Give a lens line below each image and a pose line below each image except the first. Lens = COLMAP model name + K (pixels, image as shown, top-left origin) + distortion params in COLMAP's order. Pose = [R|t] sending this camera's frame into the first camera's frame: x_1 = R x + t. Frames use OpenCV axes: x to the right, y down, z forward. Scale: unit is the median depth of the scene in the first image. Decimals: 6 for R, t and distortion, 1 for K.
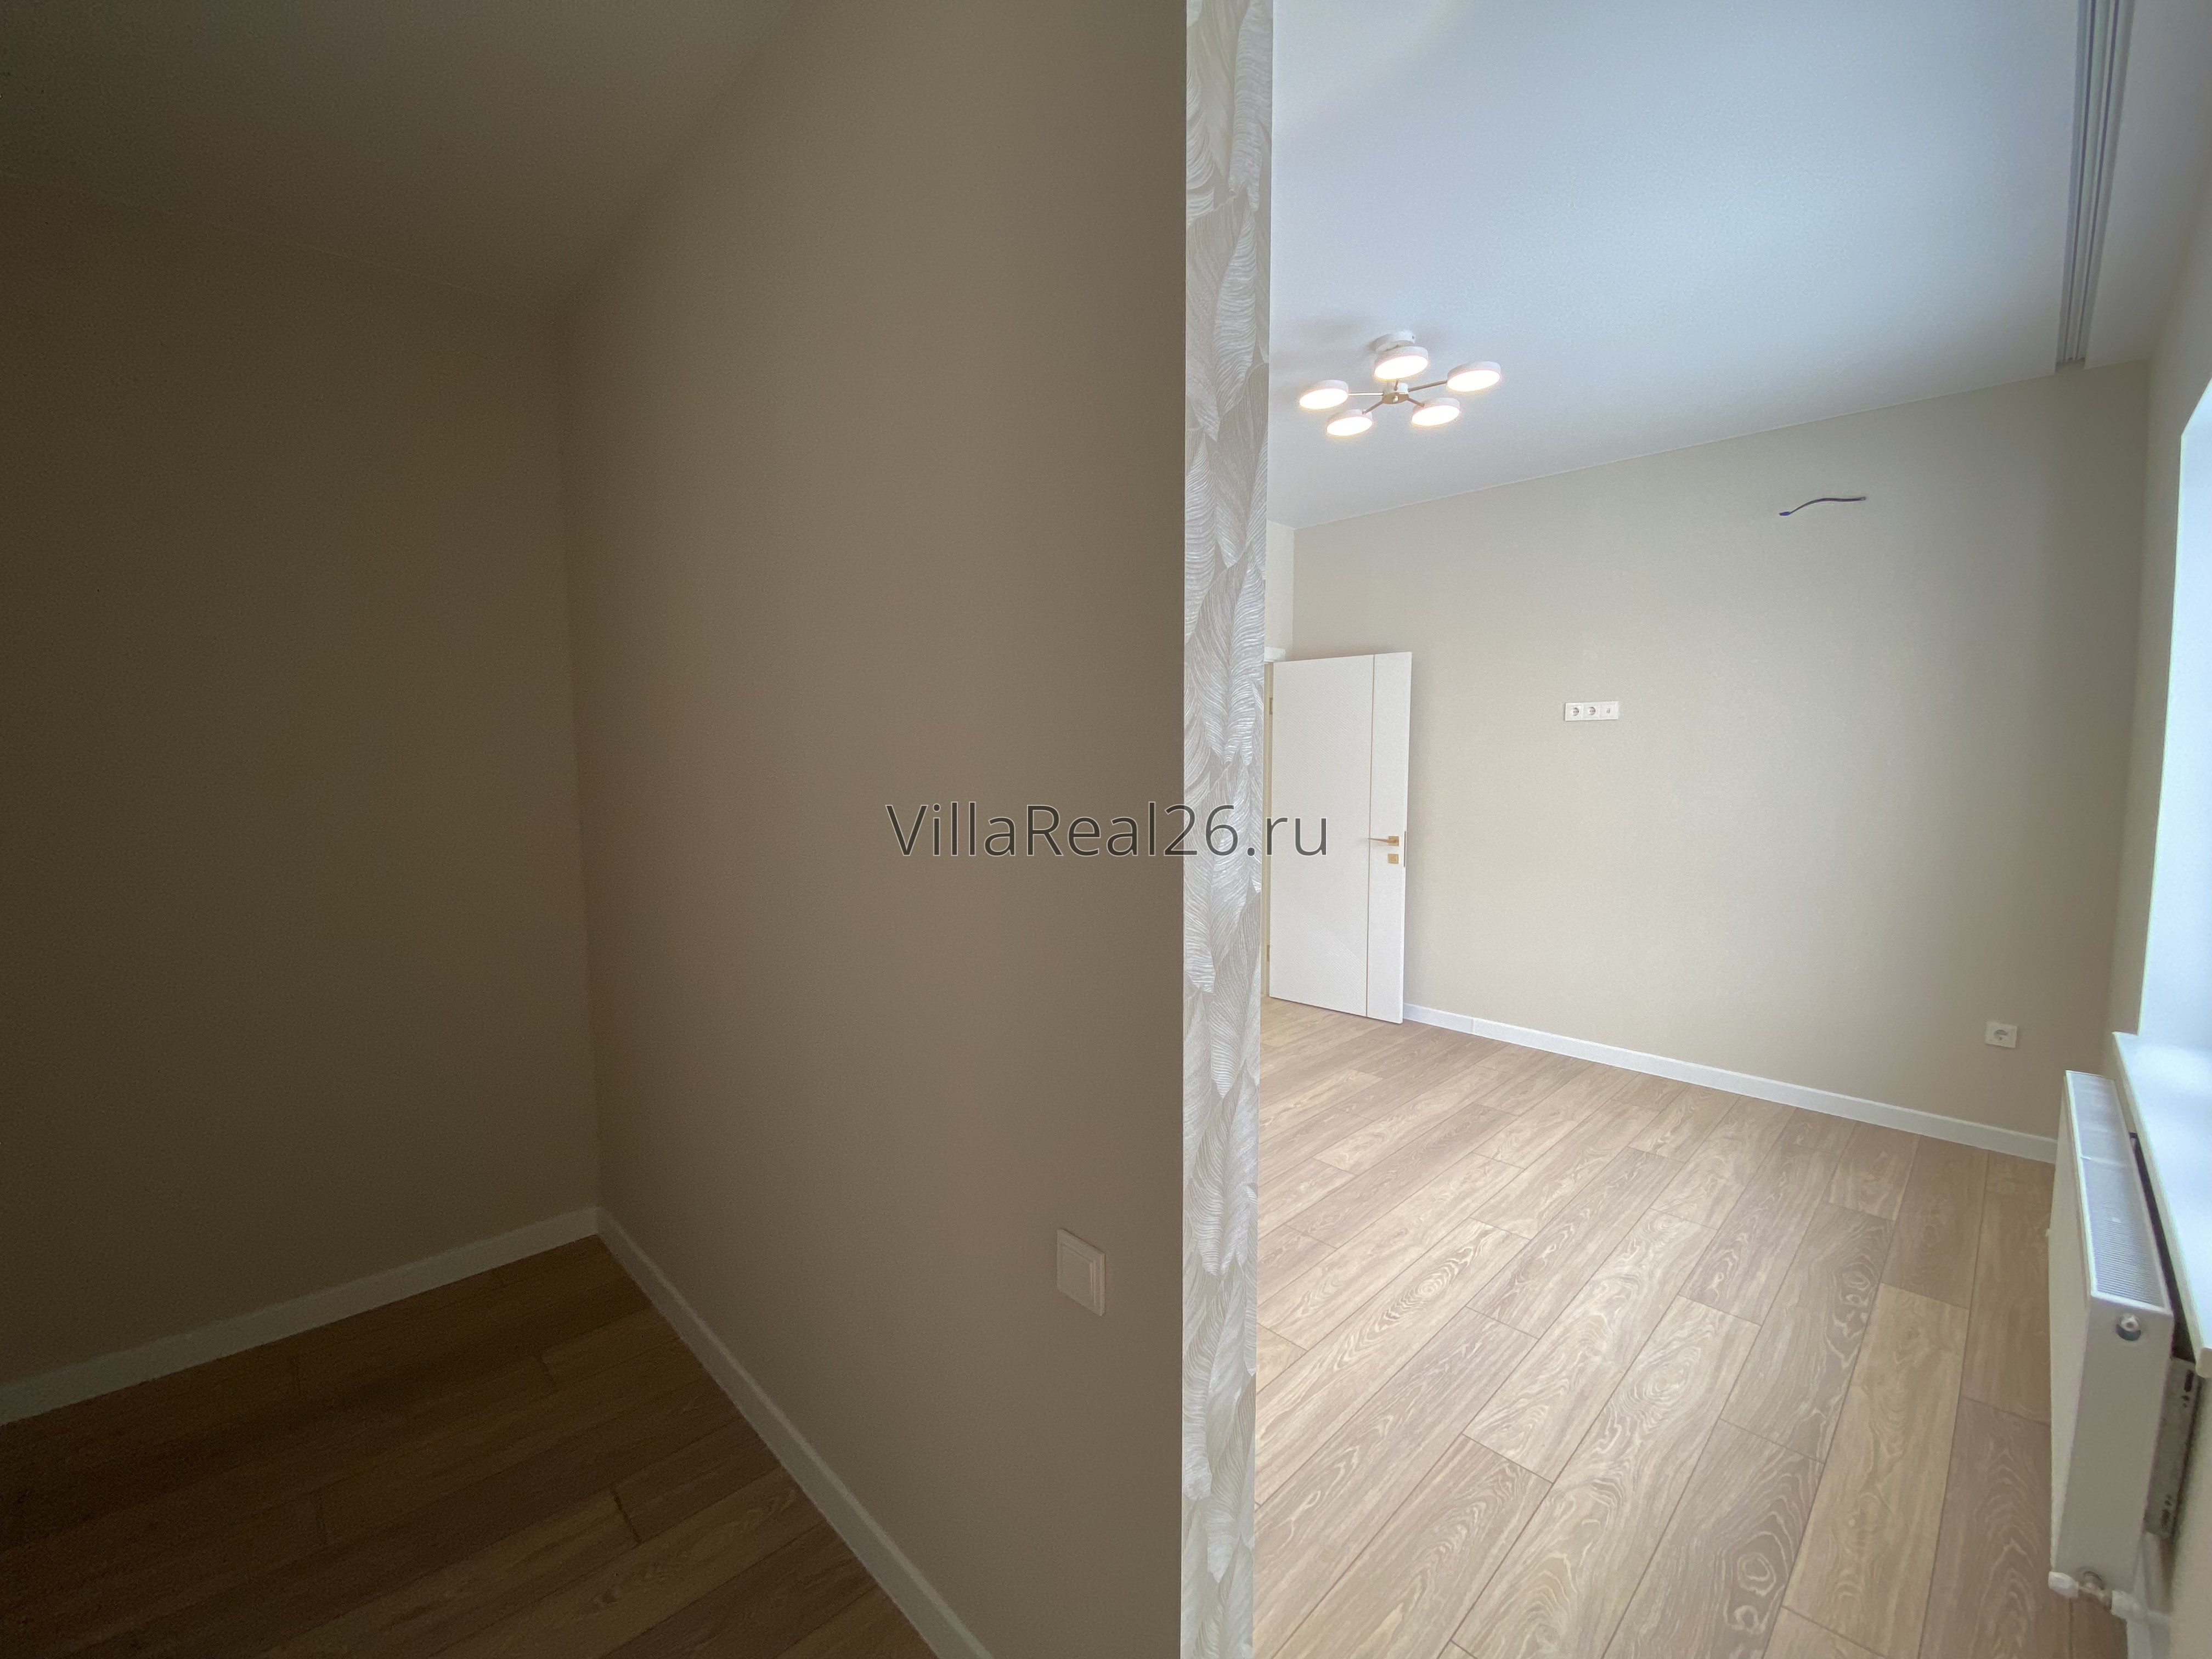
lens RADIAL K [[904.4, 0, 1107.3], [0, 904.4, 835.7], [0, 0, 1]] dist [-0.016543, -0.000357]
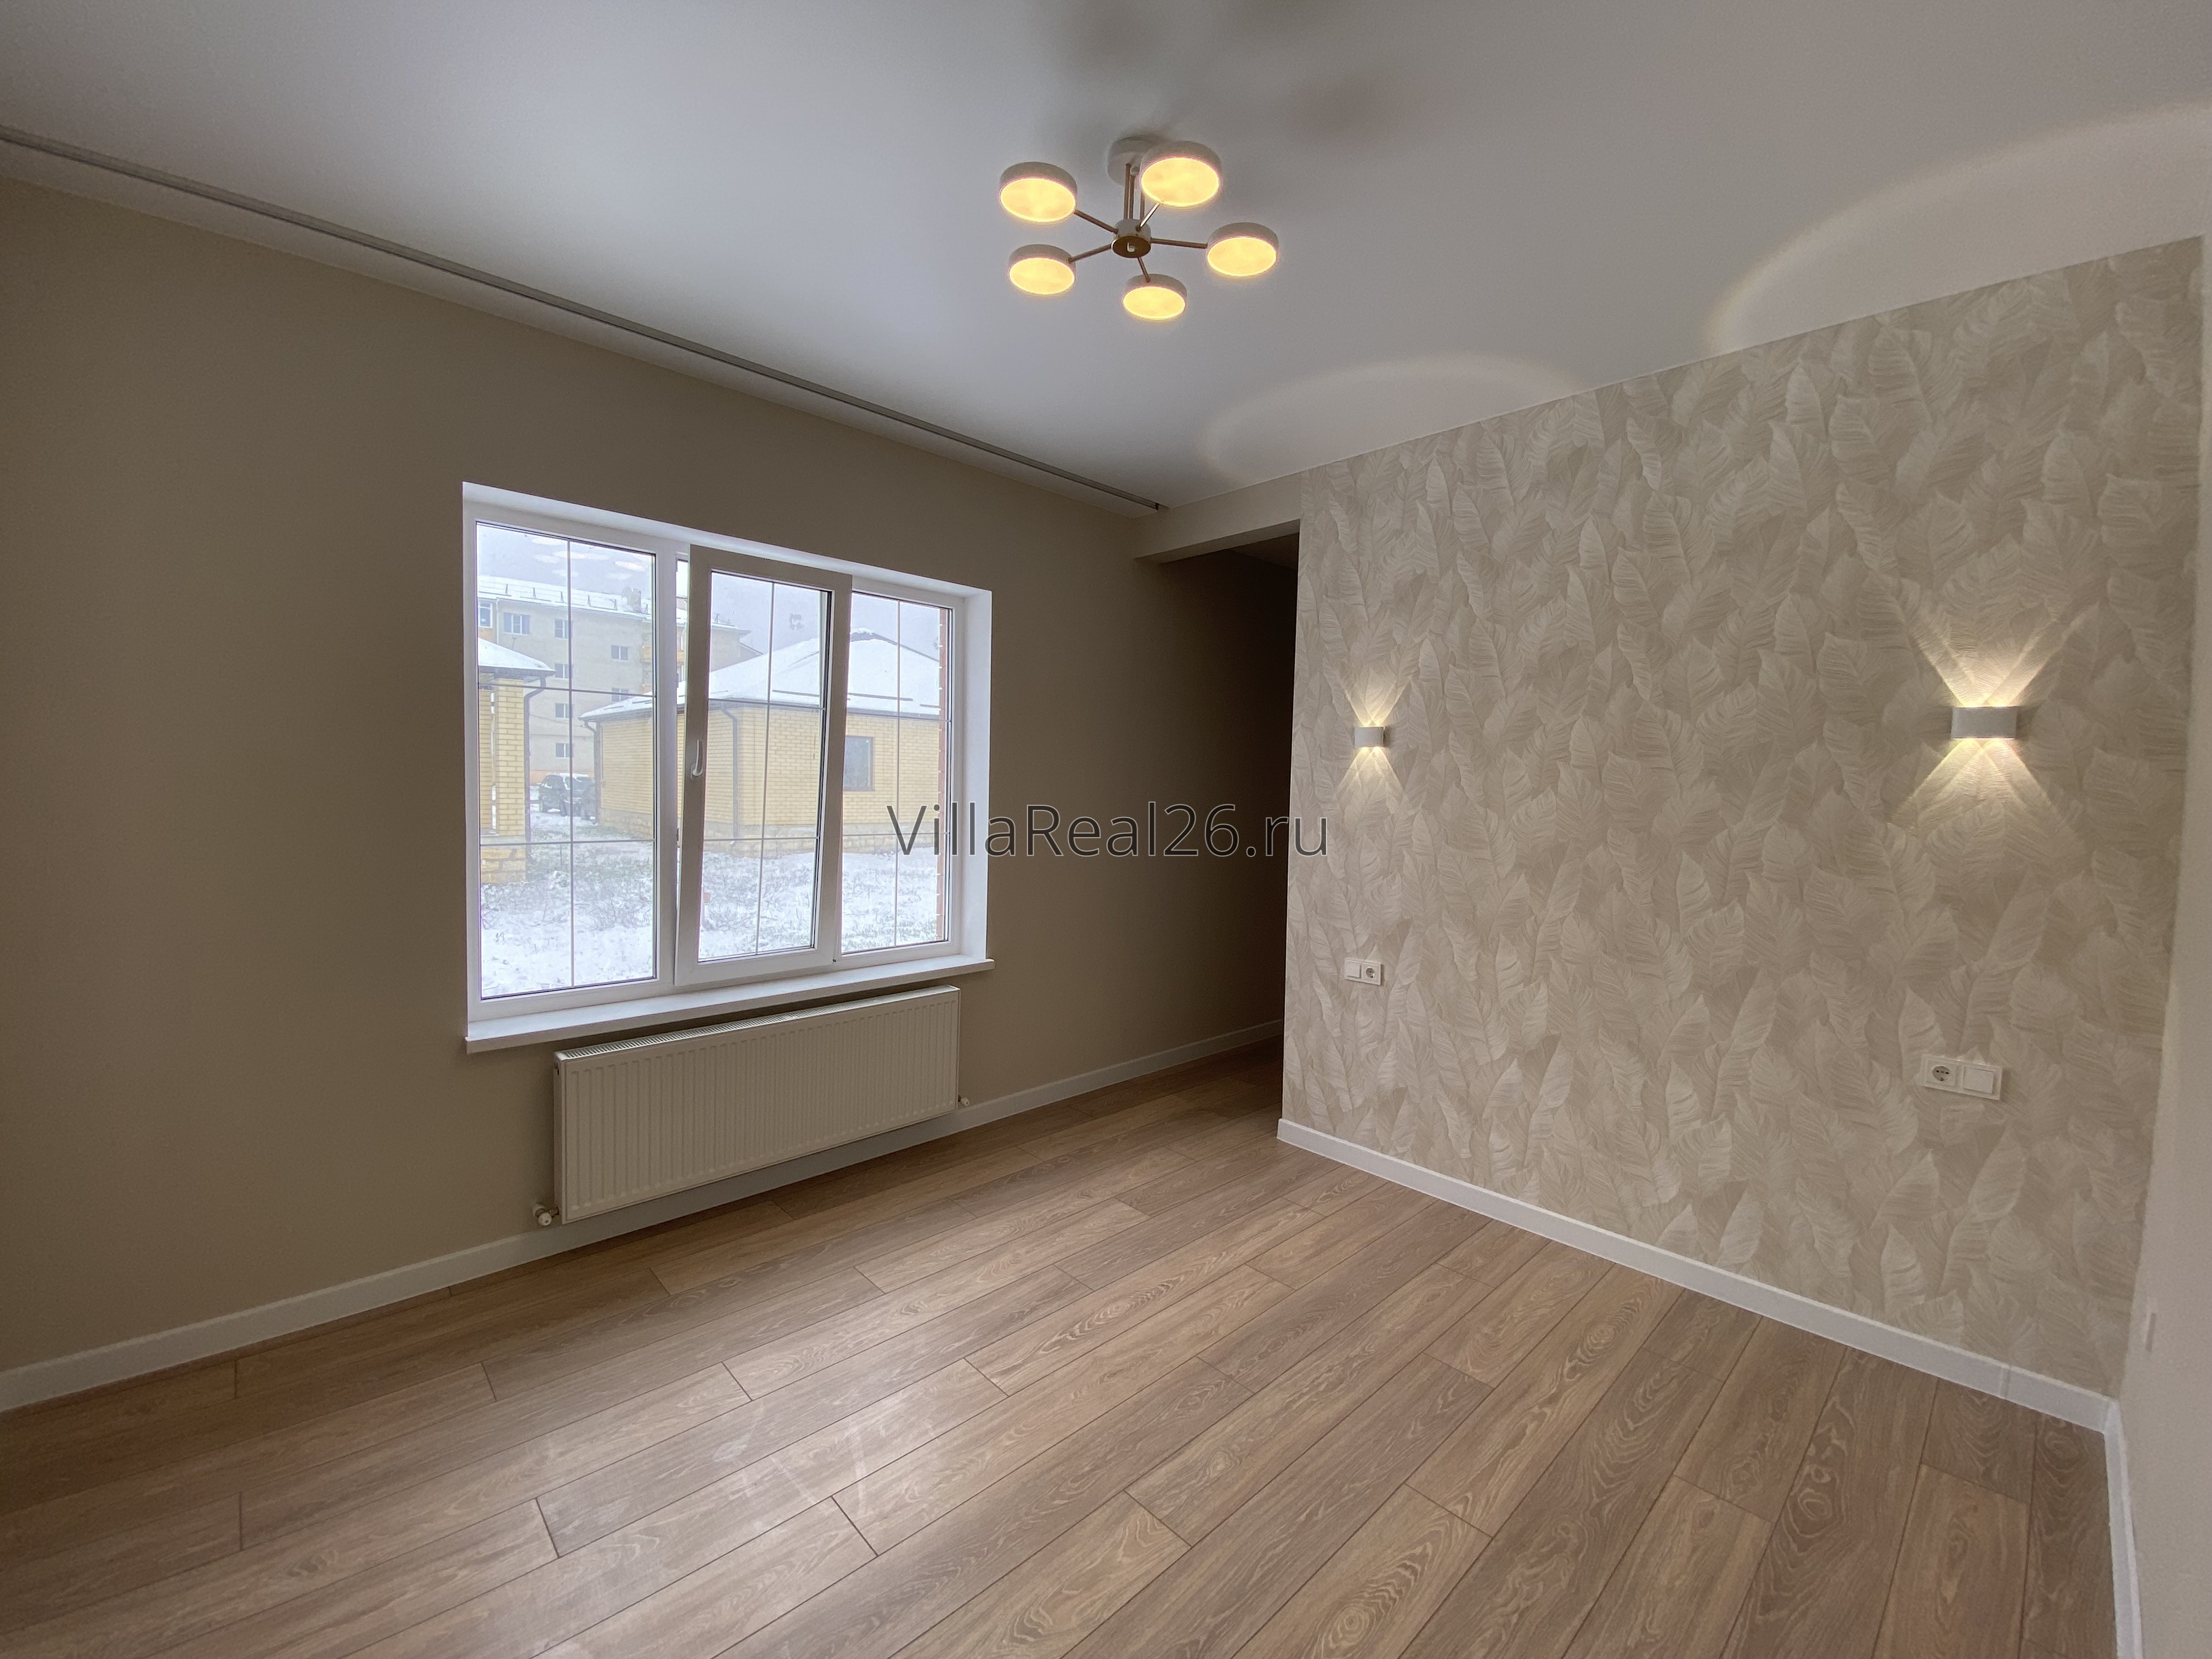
lens RADIAL K [[904.4, 0, 1105.1], [0, 904.4, 824.3], [0, 0, 1]] dist [-0.016543, -0.000357]
pose [[-0.999704, -0.016351, 0.018026, 0.362076], [-0.013407, 0.988163, 0.152822, -0.196339], [-0.020312, 0.152535, -0.988089, 1.926148]]
